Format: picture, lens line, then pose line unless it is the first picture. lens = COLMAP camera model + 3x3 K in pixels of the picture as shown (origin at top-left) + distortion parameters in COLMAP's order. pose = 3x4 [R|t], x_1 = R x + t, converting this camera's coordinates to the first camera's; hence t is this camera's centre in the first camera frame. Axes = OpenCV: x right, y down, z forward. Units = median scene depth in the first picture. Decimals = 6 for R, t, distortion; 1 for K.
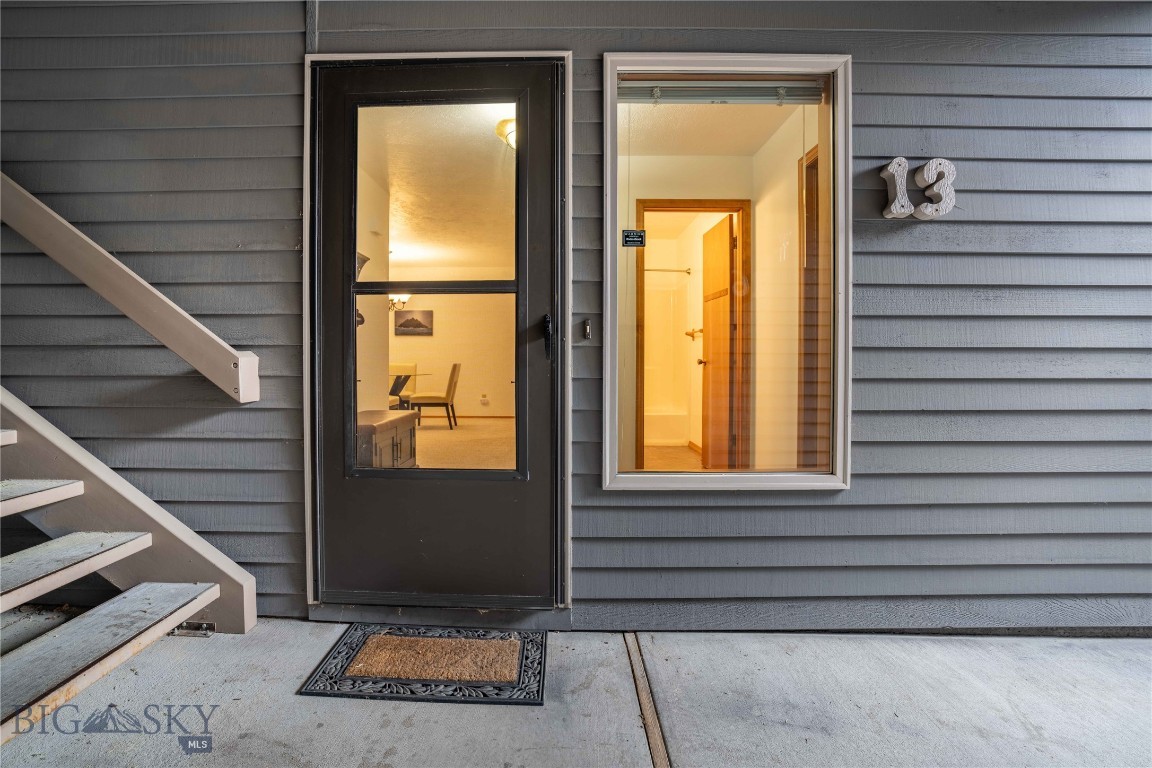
lens RADIAL K [[538.7, 0, 566.7], [0, 538.7, 374.2], [0, 0, 1]] dist [-0.067081, 0.023429]
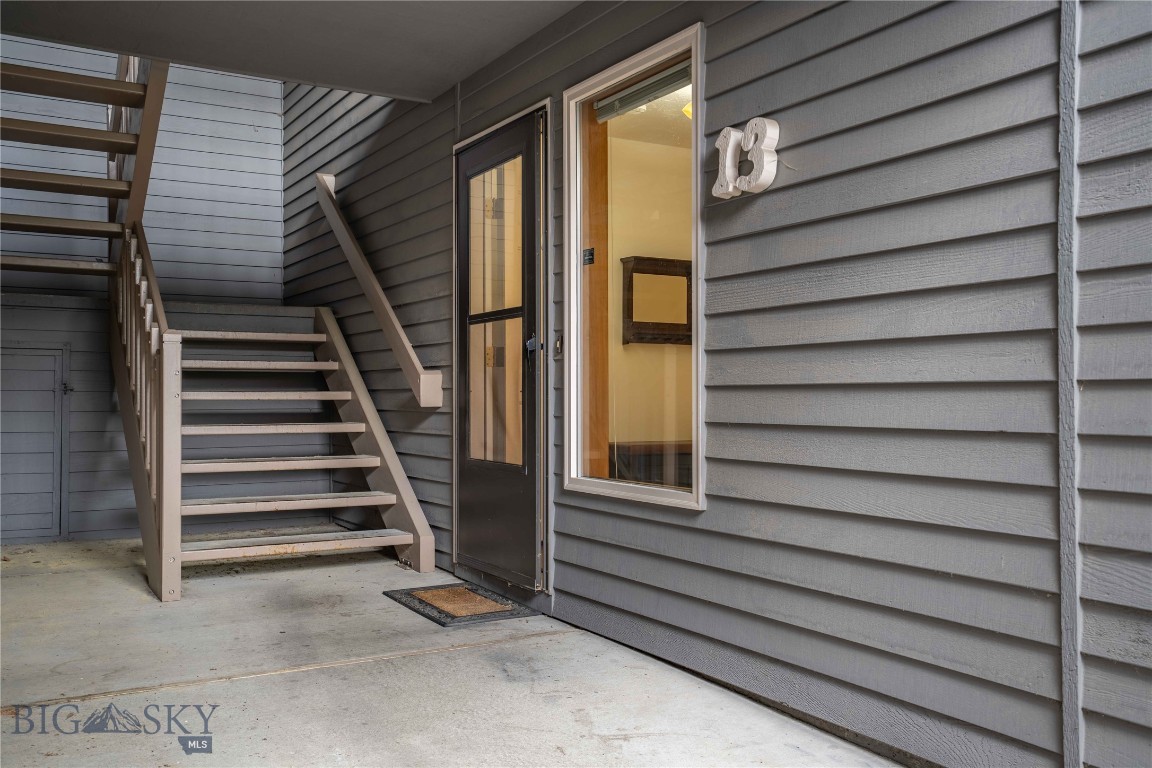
lens RADIAL K [[1060.7, 0, 576.0], [0, 1060.7, 384.0], [0, 0, 1]] dist [0.047392, -0.000534]
pose [[0.509966, -0.011378, -0.860119, 1.965353], [-0.011023, 0.999744, -0.019761, 0.042489], [0.860124, 0.019558, 0.509710, -0.096936]]
